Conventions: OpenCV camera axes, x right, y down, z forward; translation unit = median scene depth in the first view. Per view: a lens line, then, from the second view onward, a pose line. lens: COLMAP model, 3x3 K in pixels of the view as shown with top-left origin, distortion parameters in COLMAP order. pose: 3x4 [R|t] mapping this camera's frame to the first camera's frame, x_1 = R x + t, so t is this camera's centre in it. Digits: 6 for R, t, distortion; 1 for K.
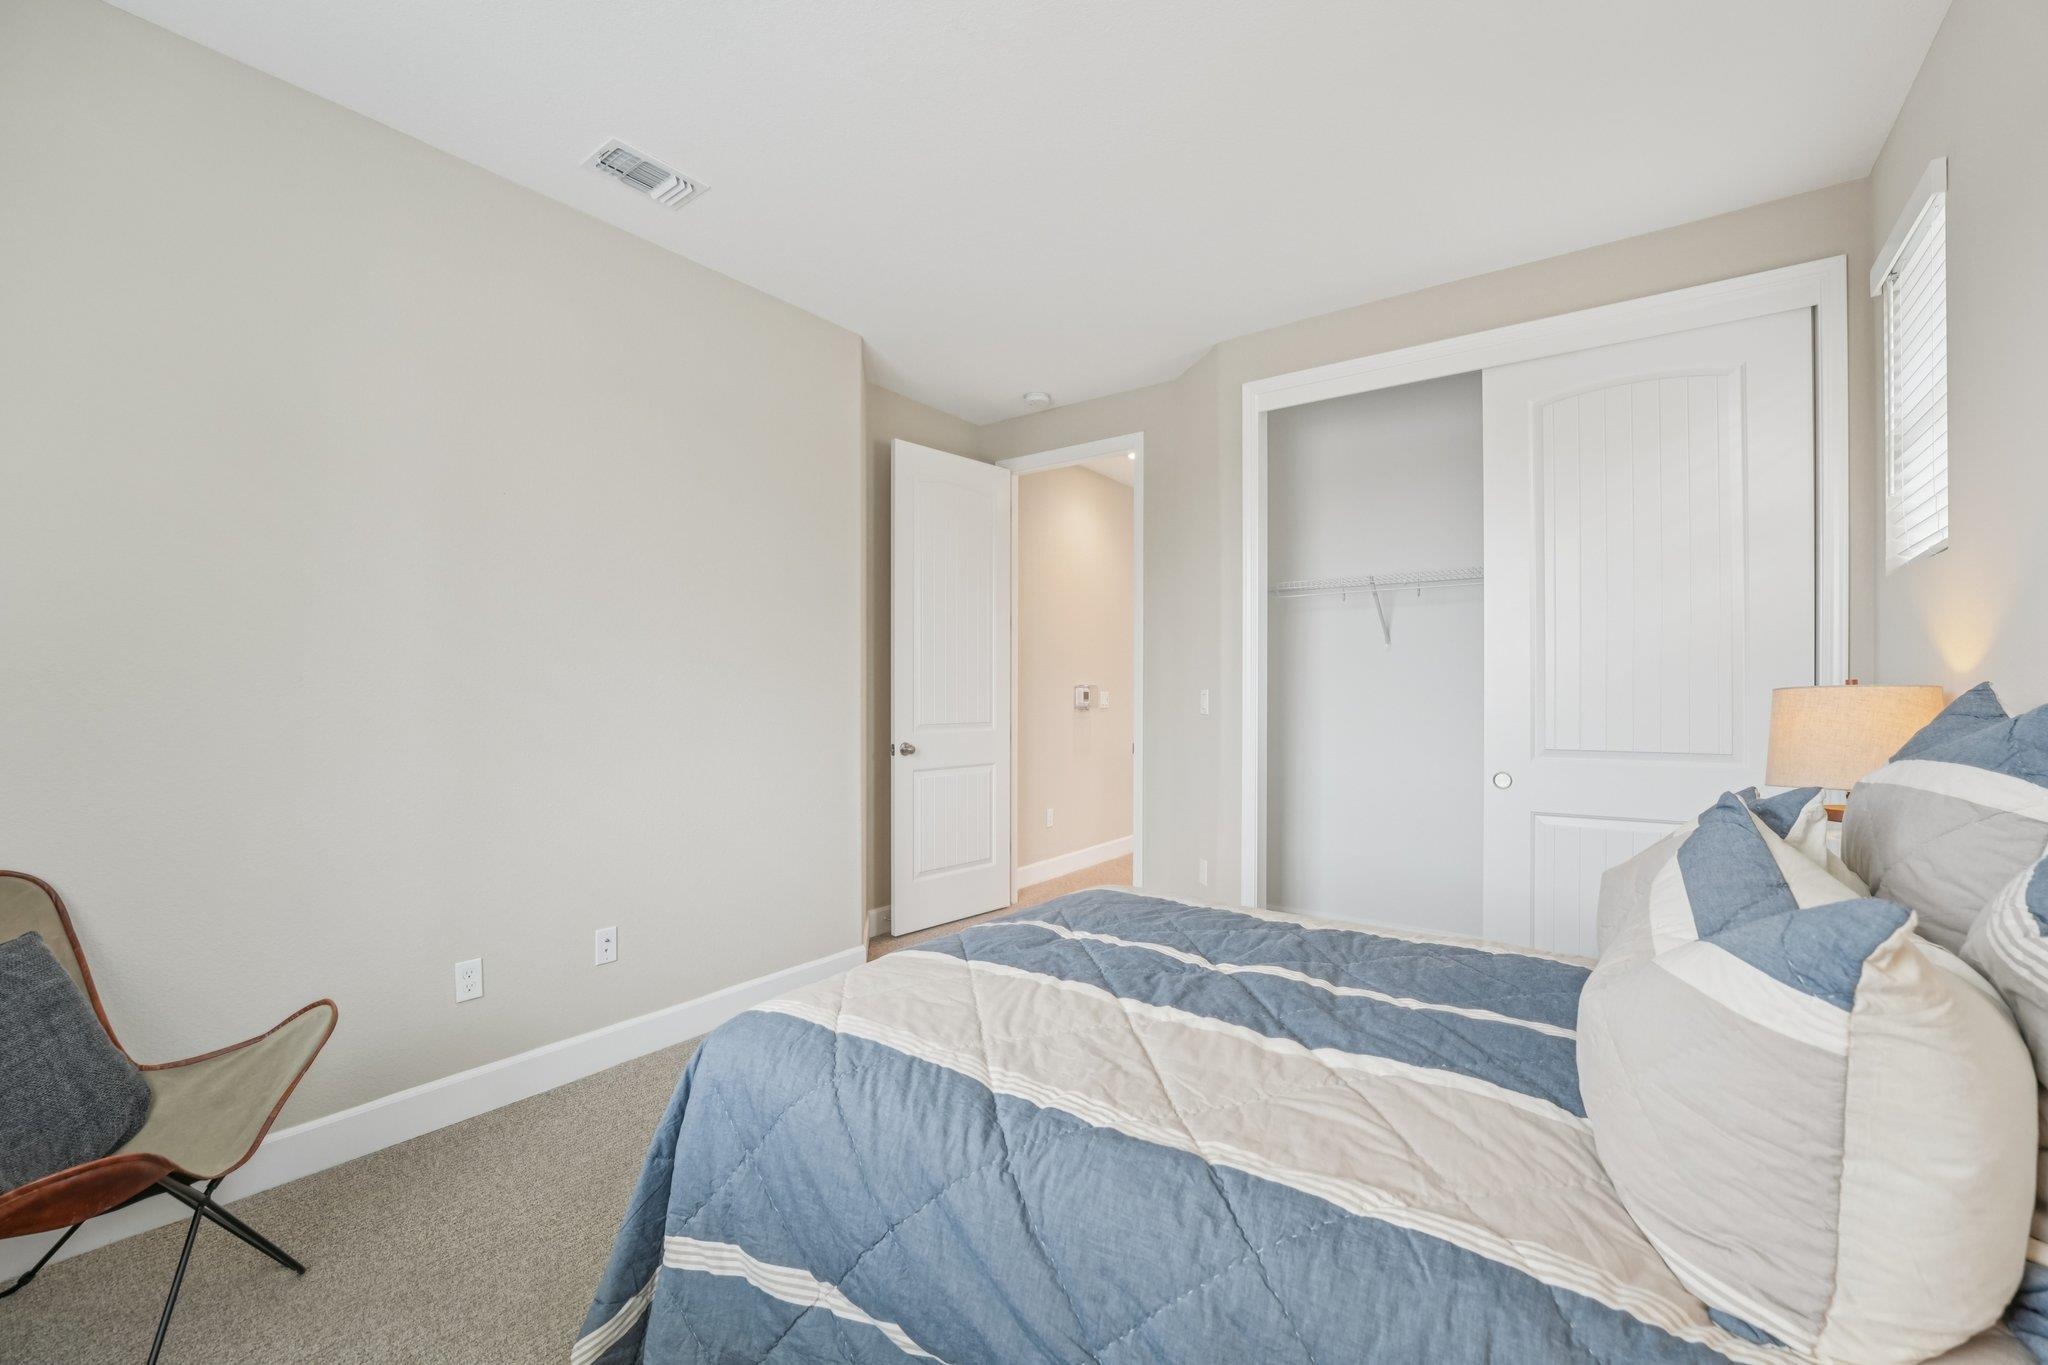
lens RADIAL K [[833.9, 0, 1049.1], [0, 833.9, 685.1], [0, 0, 1]] dist [-0.036814, -0.000399]
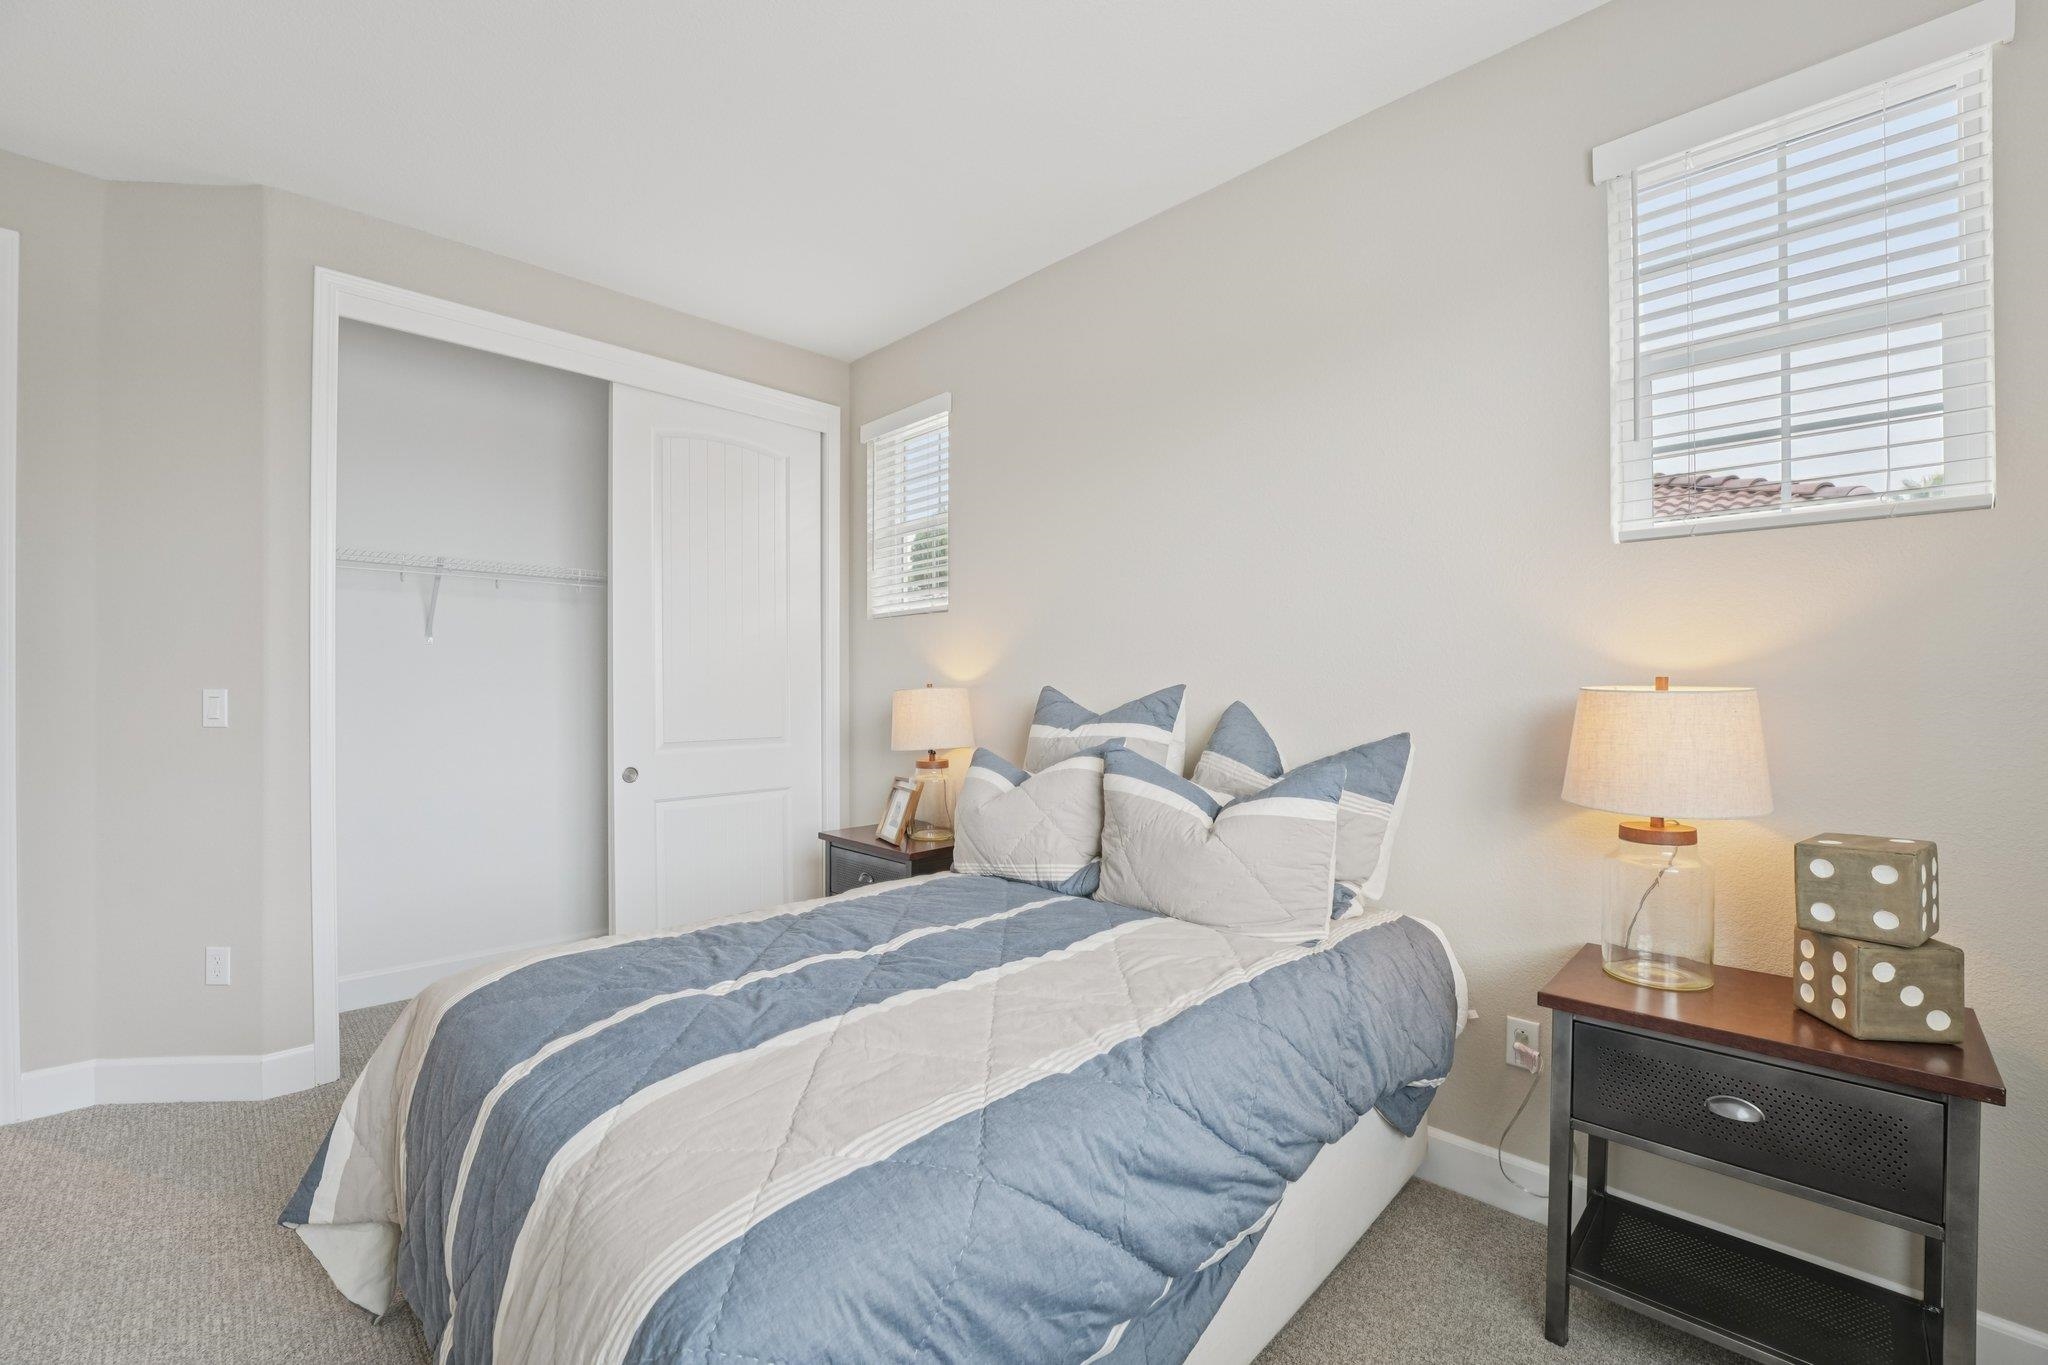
lens RADIAL K [[822.9, 0, 1015.0], [0, 822.9, 684.4], [0, 0, 1]] dist [-0.031935, 0.003711]
pose [[0.168512, 0.009263, 0.985656, -0.614341], [-0.005758, 0.999948, -0.008413, 0.005822], [-0.985683, -0.004258, 0.168557, 0.499821]]
